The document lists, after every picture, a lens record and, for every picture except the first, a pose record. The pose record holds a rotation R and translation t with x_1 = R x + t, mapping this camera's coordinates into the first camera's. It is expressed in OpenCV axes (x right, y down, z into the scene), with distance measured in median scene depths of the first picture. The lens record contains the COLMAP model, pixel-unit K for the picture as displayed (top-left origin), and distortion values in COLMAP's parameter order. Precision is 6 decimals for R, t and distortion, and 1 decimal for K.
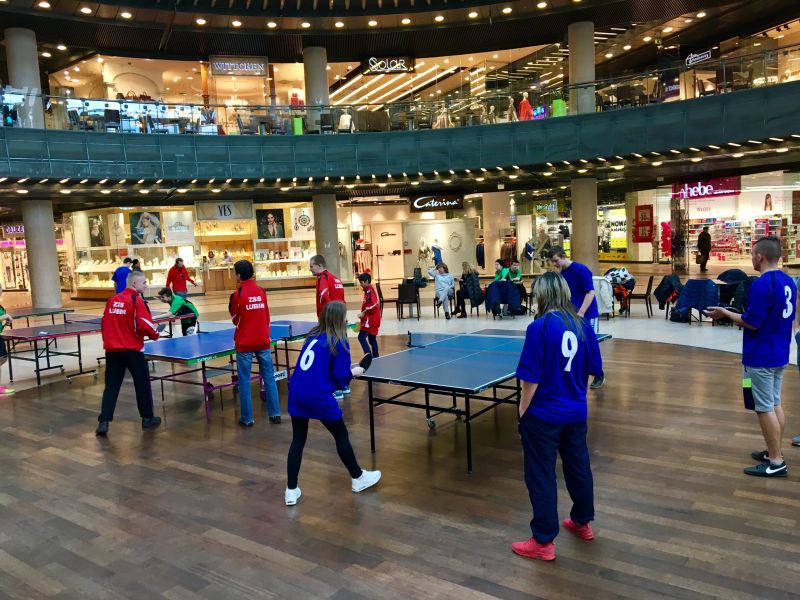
lens RADIAL K [[697.2, 0, 388.8], [0, 697.2, 286.7], [0, 0, 1]] dist [0.094616, -0.113372]
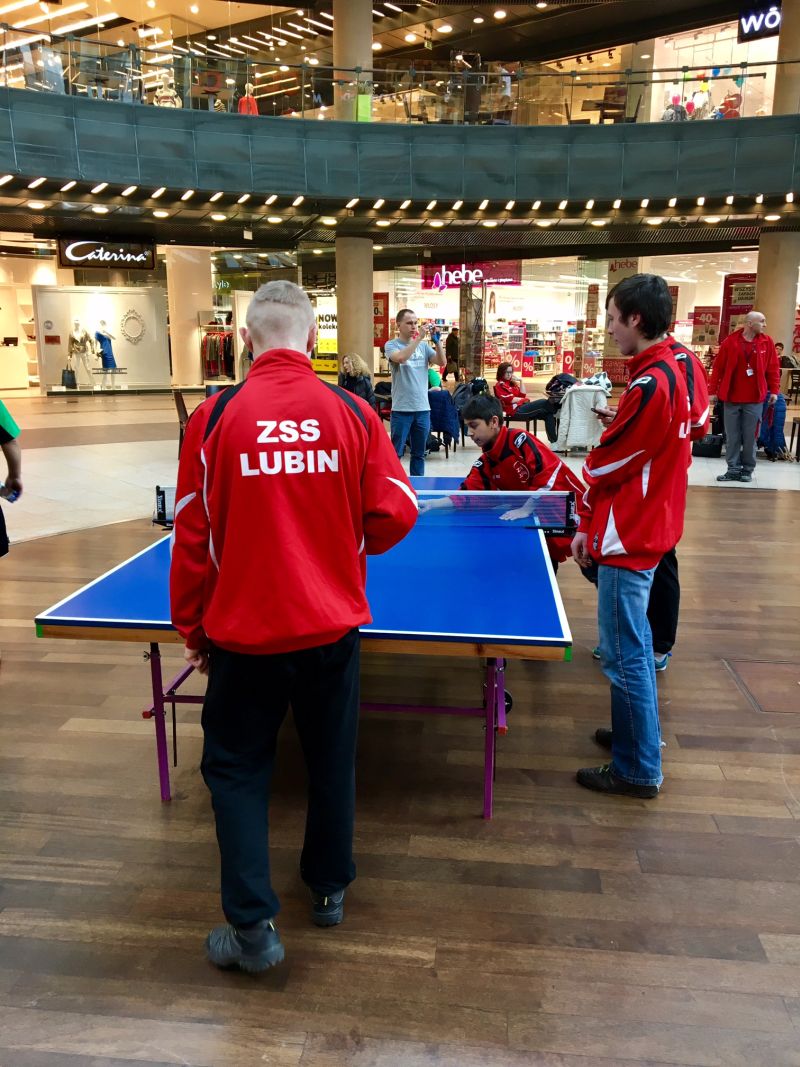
lens RADIAL K [[908.0, 0, 414.9], [0, 908.0, 533.2], [0, 0, 1]] dist [0.088366, -0.115117]
pose [[0.840195, -0.064859, 0.538391, -0.135816], [-0.007245, 0.991391, 0.130738, 0.005726], [-0.542235, -0.113746, 0.832492, 0.202396]]
